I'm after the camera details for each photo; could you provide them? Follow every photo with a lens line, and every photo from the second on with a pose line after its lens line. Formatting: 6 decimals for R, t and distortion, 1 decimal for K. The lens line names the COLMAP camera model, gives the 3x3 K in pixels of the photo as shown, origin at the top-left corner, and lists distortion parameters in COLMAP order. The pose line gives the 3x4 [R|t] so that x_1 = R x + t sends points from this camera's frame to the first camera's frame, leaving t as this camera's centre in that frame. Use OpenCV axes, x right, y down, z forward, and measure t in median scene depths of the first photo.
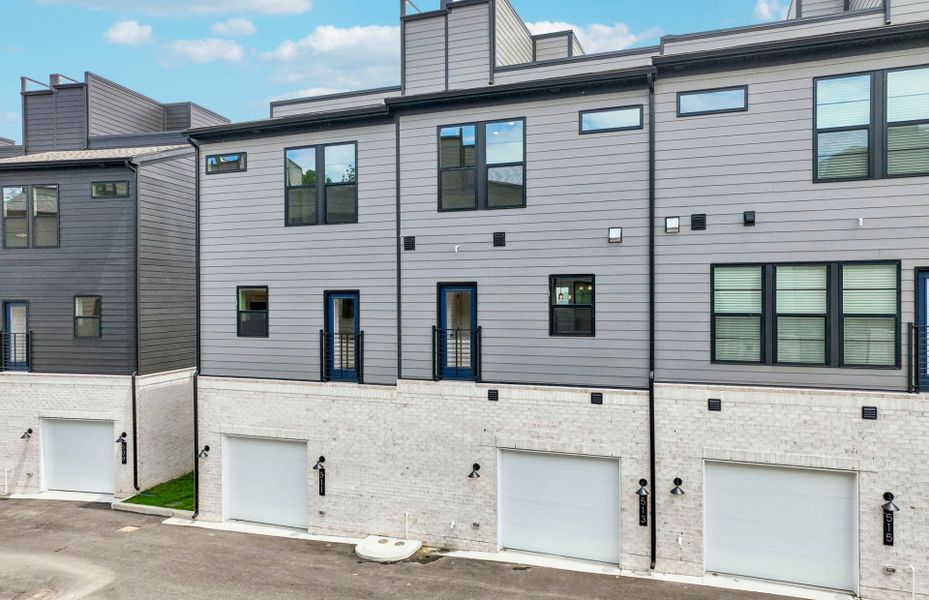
lens RADIAL K [[399.3, 0, 464.5], [0, 399.3, 286.2], [0, 0, 1]] dist [0.000984, 0.001169]
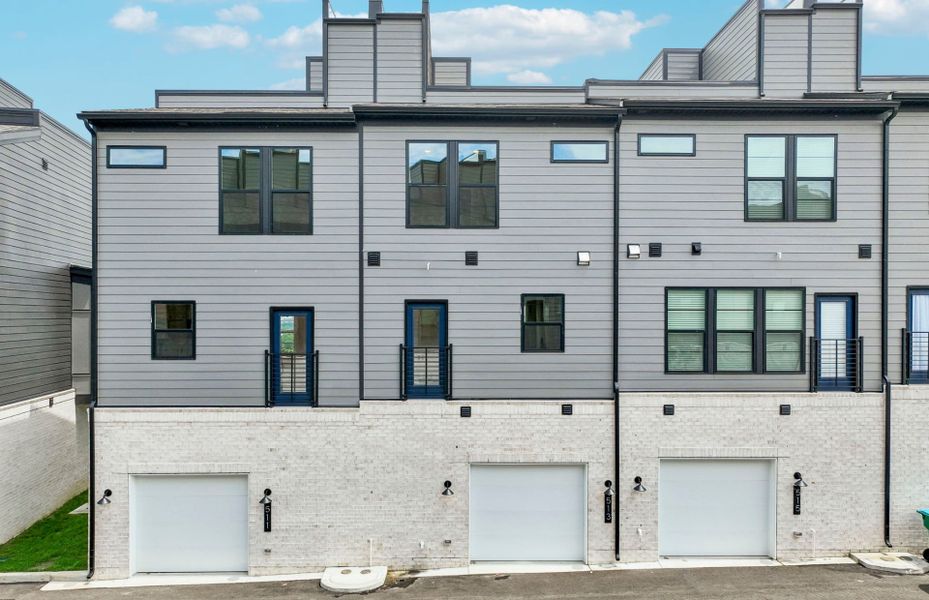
lens RADIAL K [[396.9, 0, 462.3], [0, 396.9, 304.5], [0, 0, 1]] dist [0.001392, 0.000469]
pose [[0.973376, 0.010482, 0.228973, -0.181215], [-0.010769, 0.999942, 0.000003, 0.000714], [-0.228959, -0.002469, 0.973433, 0.022802]]
